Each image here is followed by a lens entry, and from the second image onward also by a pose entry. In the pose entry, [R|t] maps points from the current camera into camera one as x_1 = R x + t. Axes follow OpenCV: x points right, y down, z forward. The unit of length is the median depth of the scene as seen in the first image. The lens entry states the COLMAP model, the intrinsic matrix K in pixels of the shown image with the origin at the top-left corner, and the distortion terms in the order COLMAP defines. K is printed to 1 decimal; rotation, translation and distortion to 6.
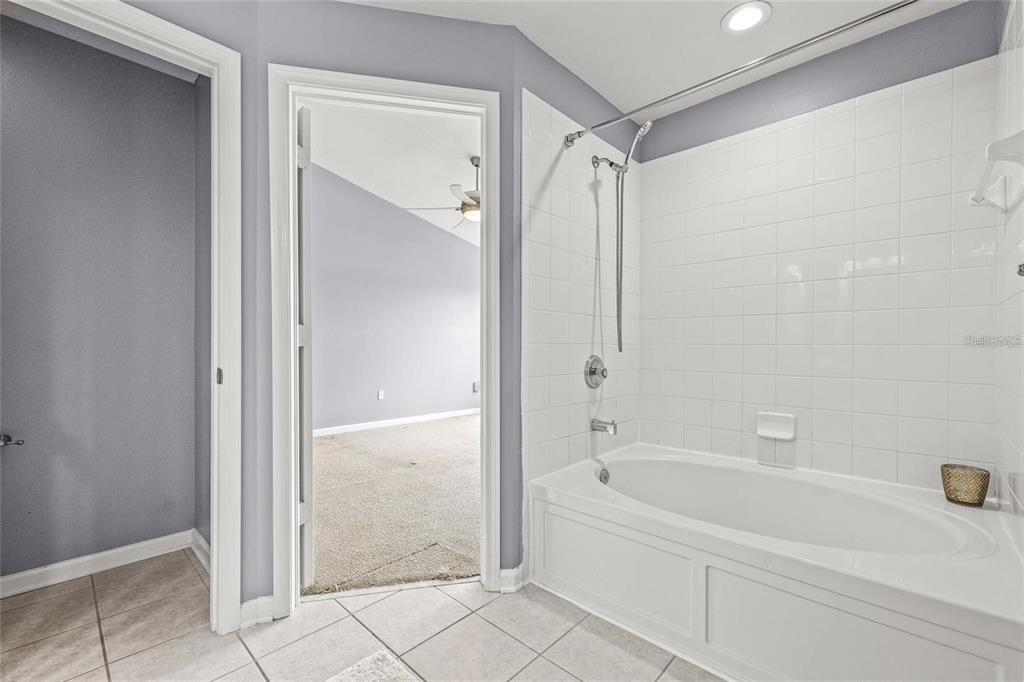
lens RADIAL K [[430.8, 0, 504.5], [0, 430.8, 341.6], [0, 0, 1]] dist [-0.002311, -0.000049]
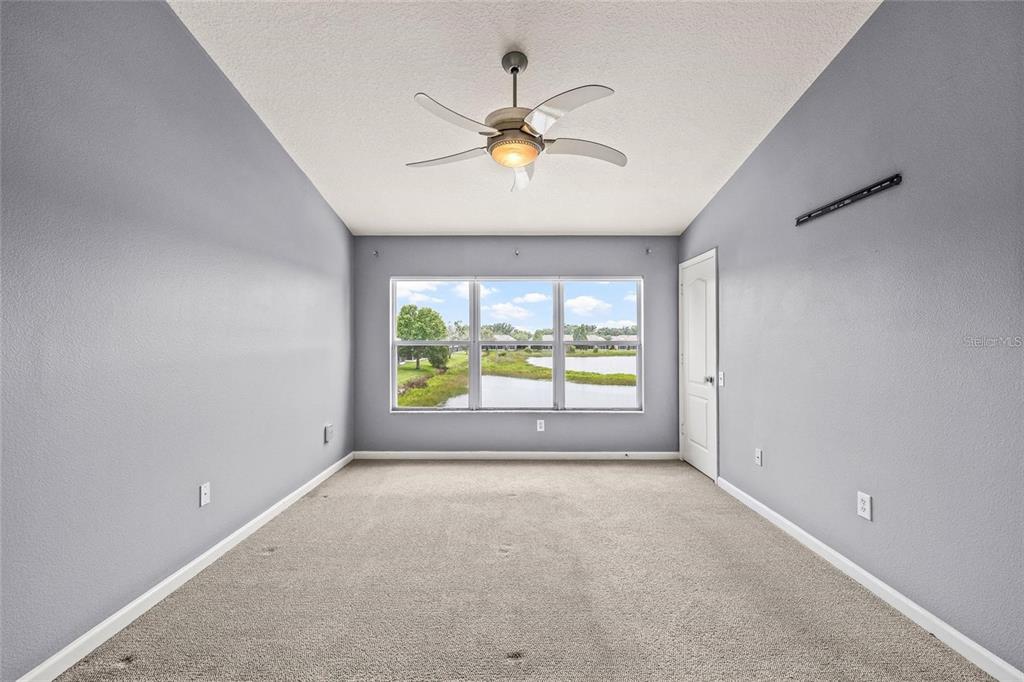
lens RADIAL K [[429.5, 0, 511.7], [0, 429.5, 337.8], [0, 0, 1]] dist [-0.002179, 0.000299]
pose [[0.724096, 0.005396, 0.689678, -0.452178], [-0.004523, 0.999985, -0.003076, -0.045991], [-0.689684, -0.000893, 0.724110, 0.579314]]
